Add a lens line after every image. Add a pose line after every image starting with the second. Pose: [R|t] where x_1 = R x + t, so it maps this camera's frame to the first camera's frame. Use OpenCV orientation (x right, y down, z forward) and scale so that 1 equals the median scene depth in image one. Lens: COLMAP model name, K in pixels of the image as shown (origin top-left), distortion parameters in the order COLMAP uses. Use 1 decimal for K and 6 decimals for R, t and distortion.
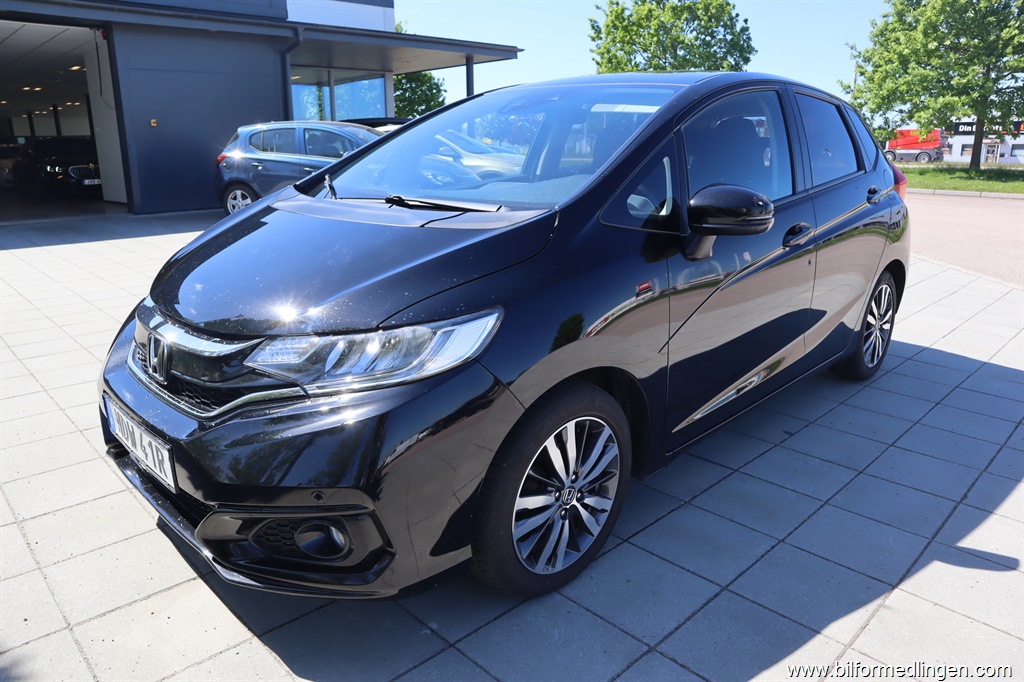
lens RADIAL K [[711.5, 0, 509.0], [0, 711.5, 339.5], [0, 0, 1]] dist [-0.132334, 0.078810]
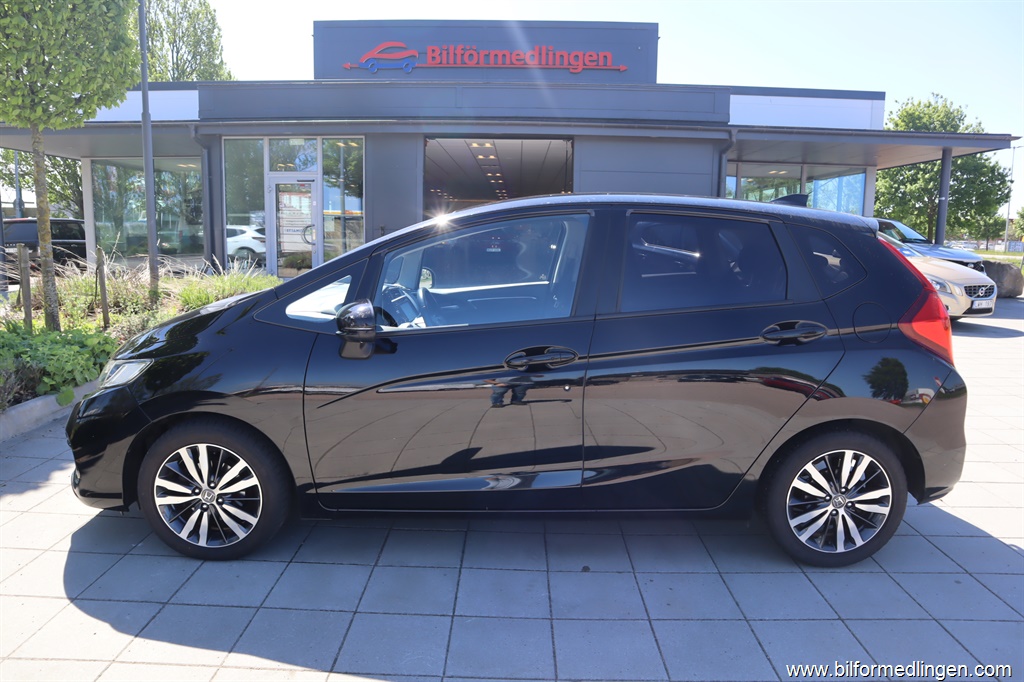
lens RADIAL K [[711.5, 0, 509.0], [0, 711.5, 339.5], [0, 0, 1]] dist [-0.132334, 0.078810]
pose [[0.707633, 0.122254, -0.695924, 0.266371], [-0.204304, 0.978249, -0.035891, -0.031556], [0.676399, 0.167577, 0.717218, 0.058048]]
